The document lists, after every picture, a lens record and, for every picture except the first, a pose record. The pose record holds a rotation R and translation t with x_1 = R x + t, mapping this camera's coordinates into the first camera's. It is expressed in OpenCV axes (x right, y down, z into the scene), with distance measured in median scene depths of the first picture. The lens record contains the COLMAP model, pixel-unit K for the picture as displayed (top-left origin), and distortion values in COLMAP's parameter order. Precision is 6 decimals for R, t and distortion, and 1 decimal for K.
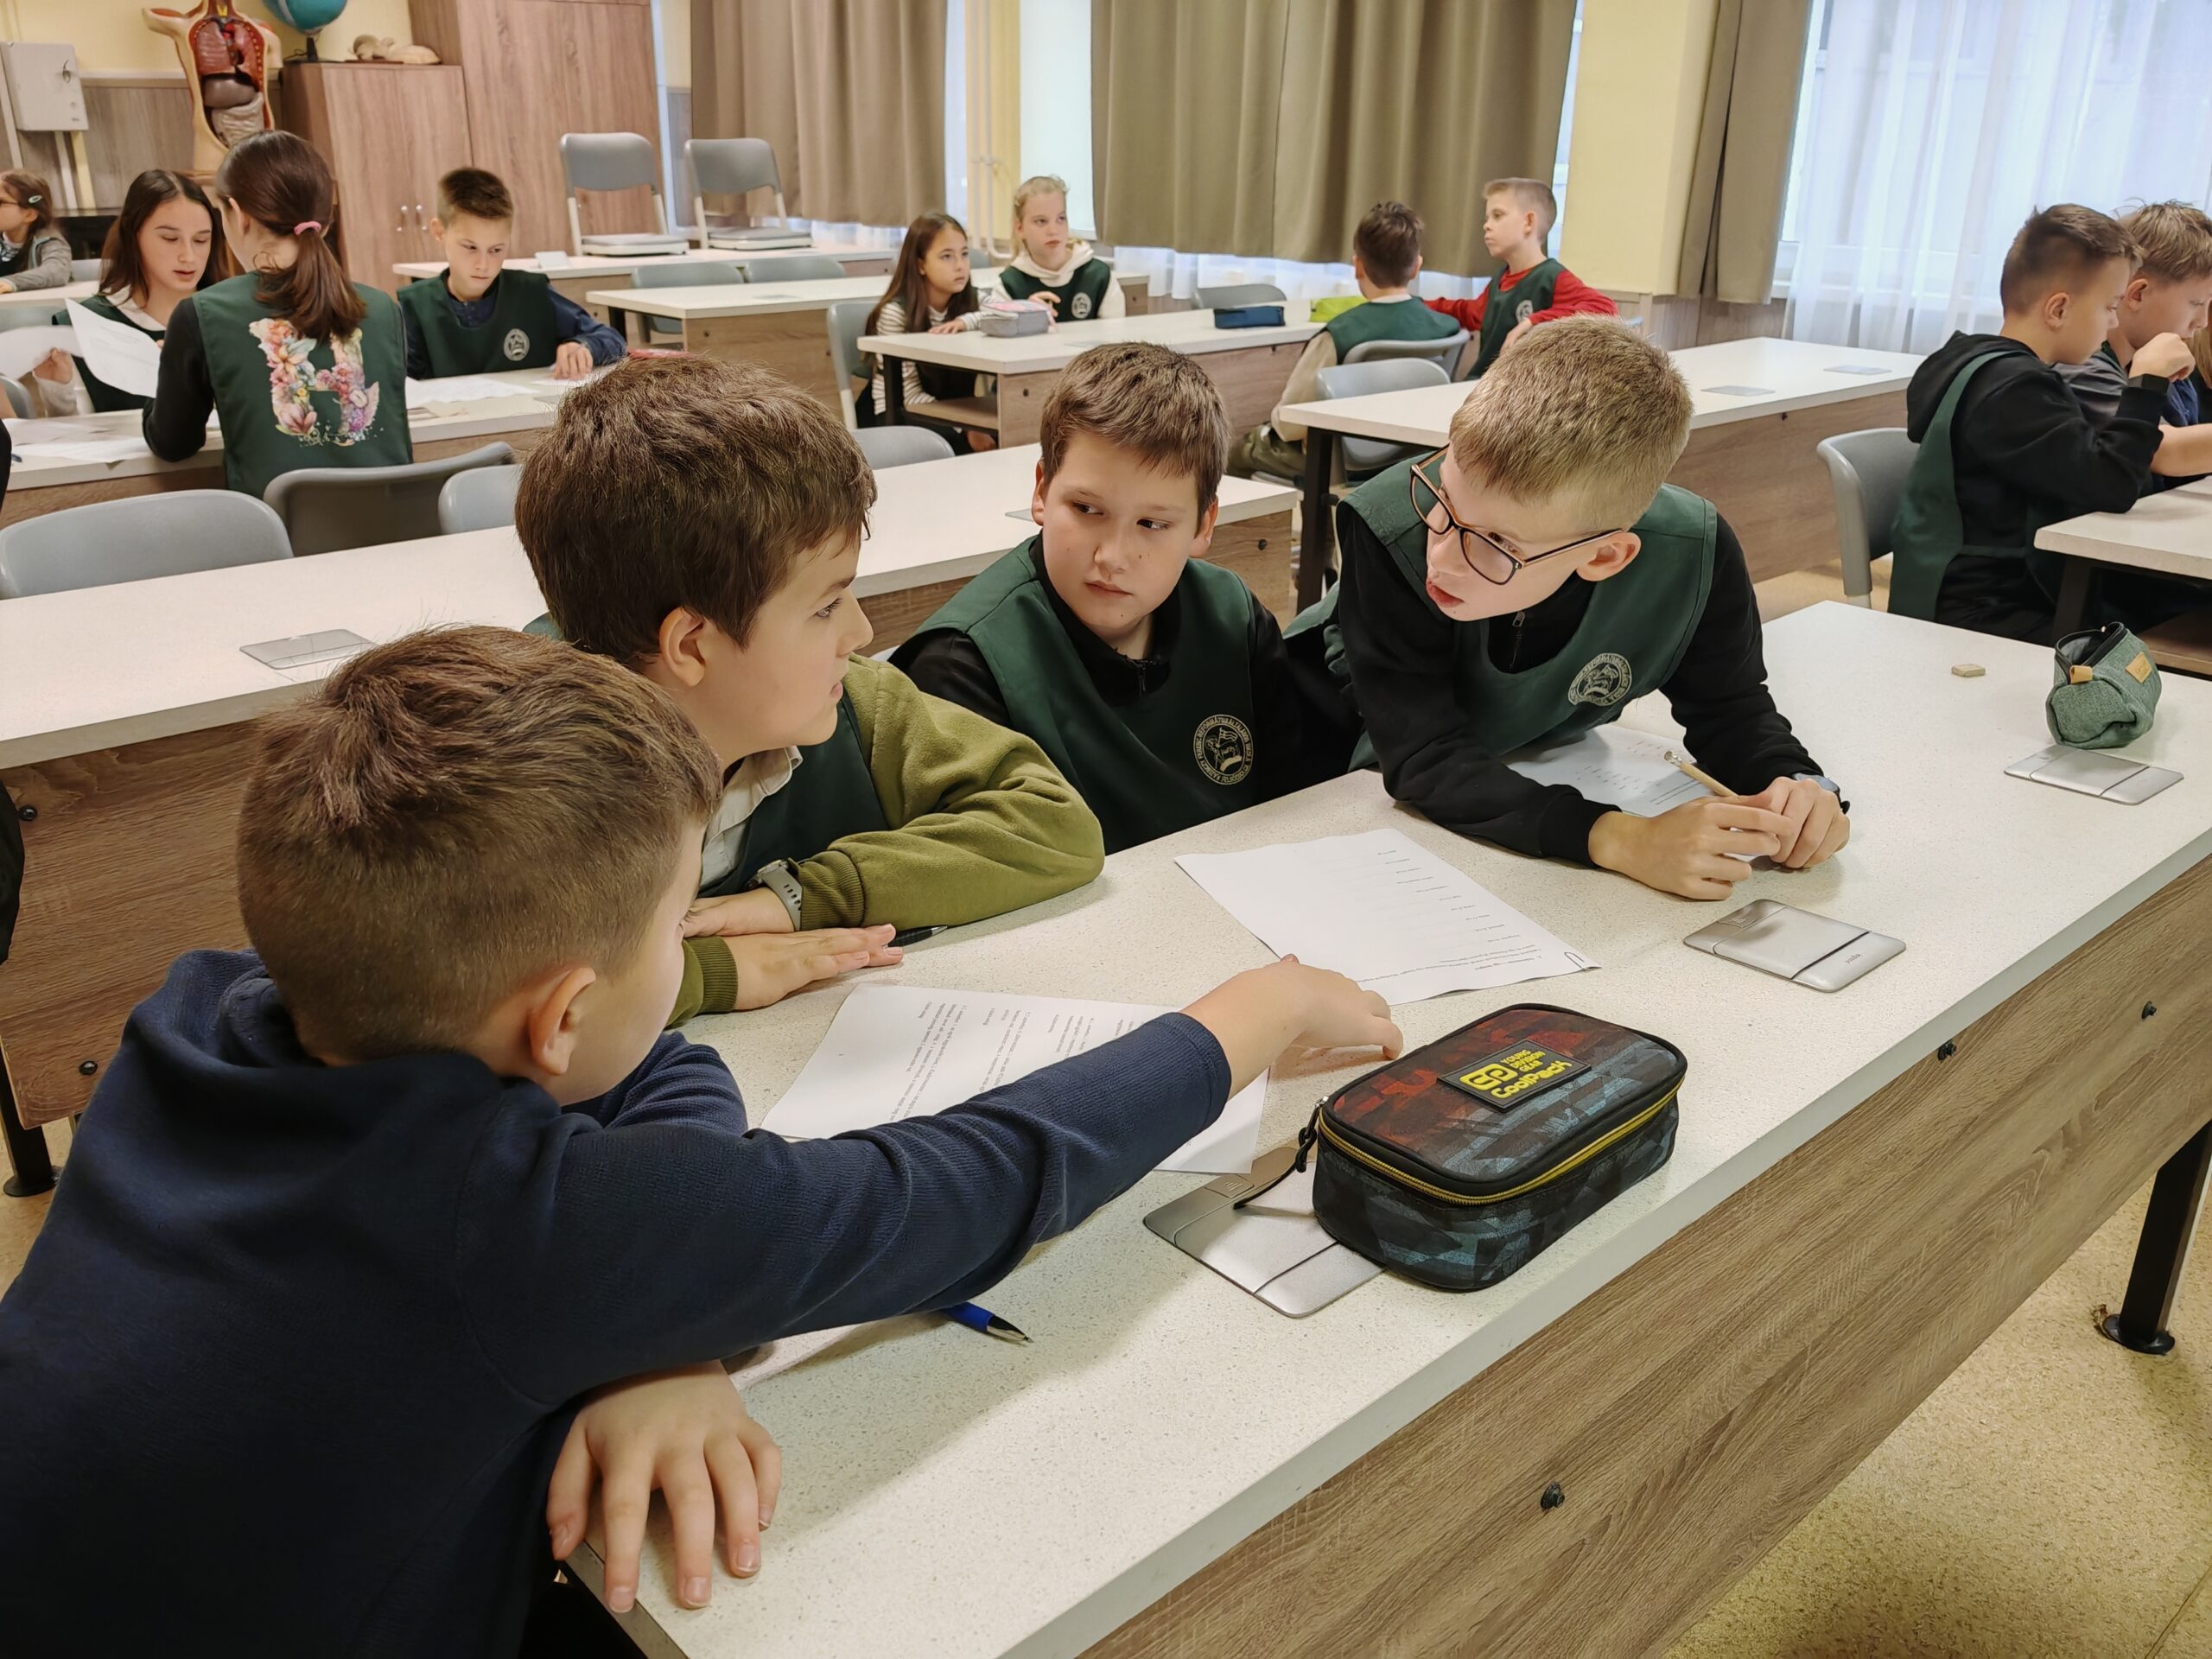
lens RADIAL K [[1812.3, 0, 1102.5], [0, 1812.3, 833.2], [0, 0, 1]] dist [0.004163, -0.005855]
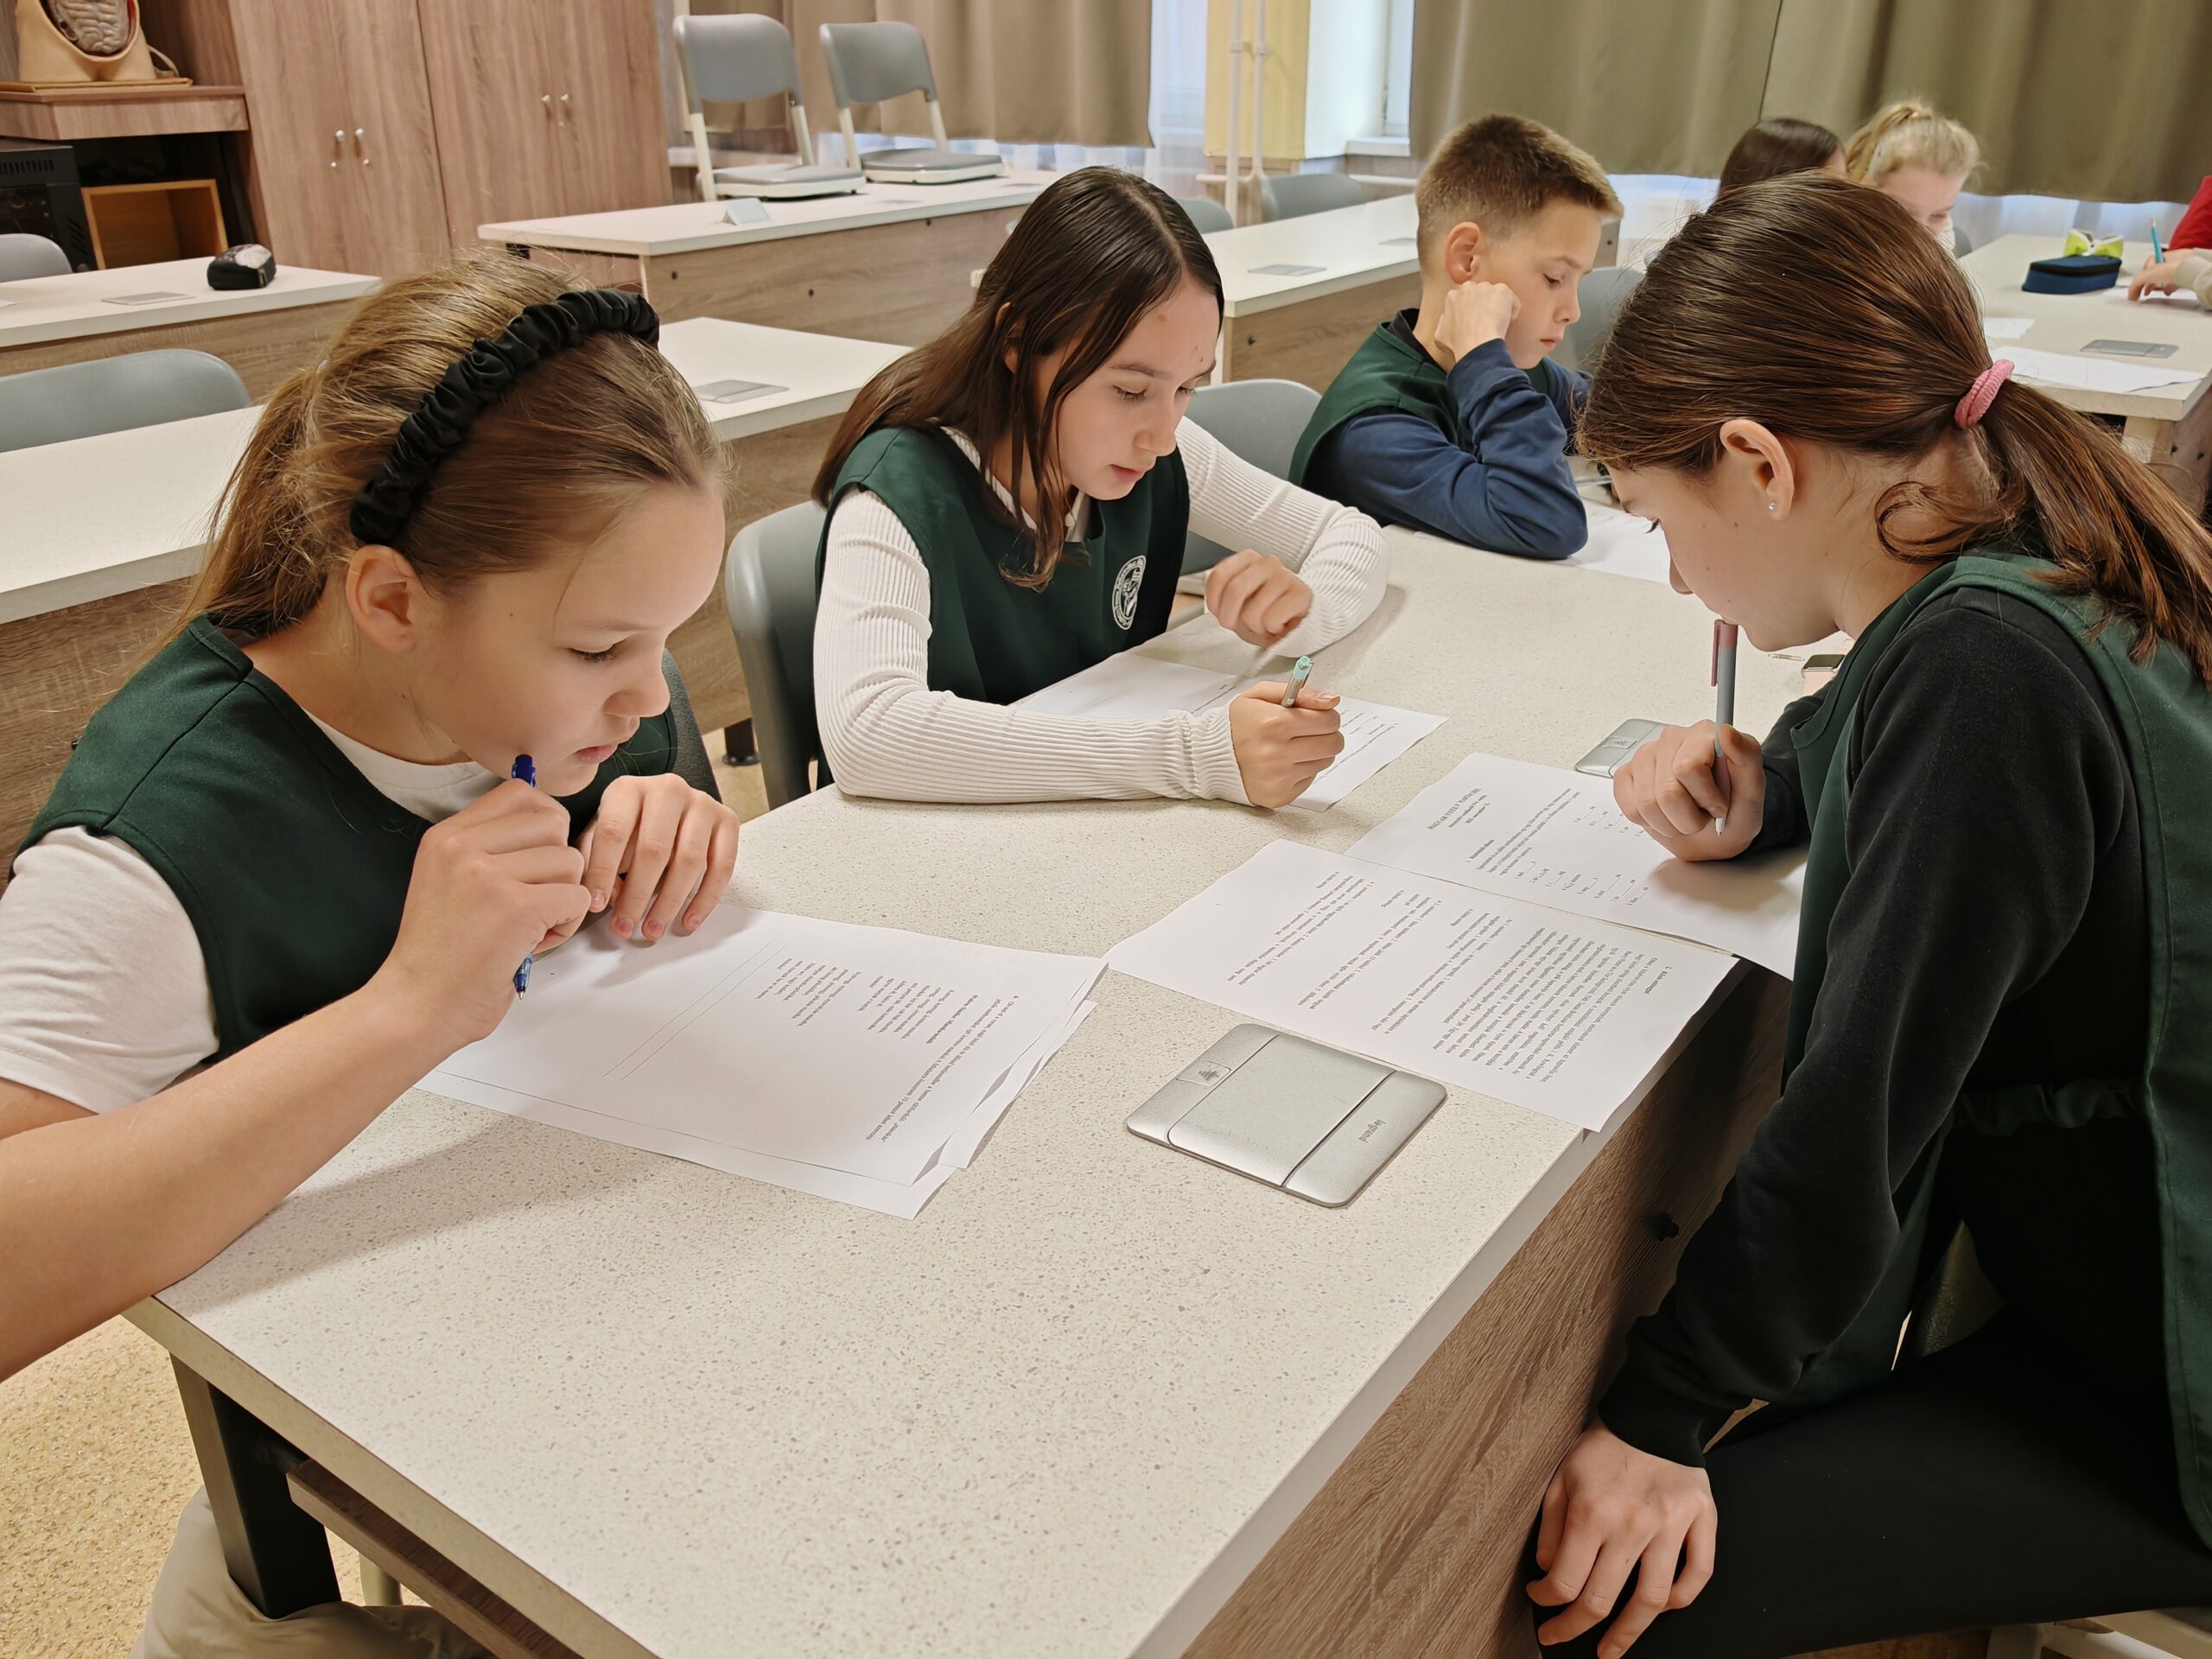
lens RADIAL K [[1812.3, 0, 1099.0], [0, 1812.3, 829.7], [0, 0, 1]] dist [0.004163, -0.005855]
pose [[0.978712, -0.092261, 0.183331, -0.255447], [0.083301, 0.994949, 0.056007, -0.098063], [-0.187572, -0.039543, 0.981455, 0.266195]]
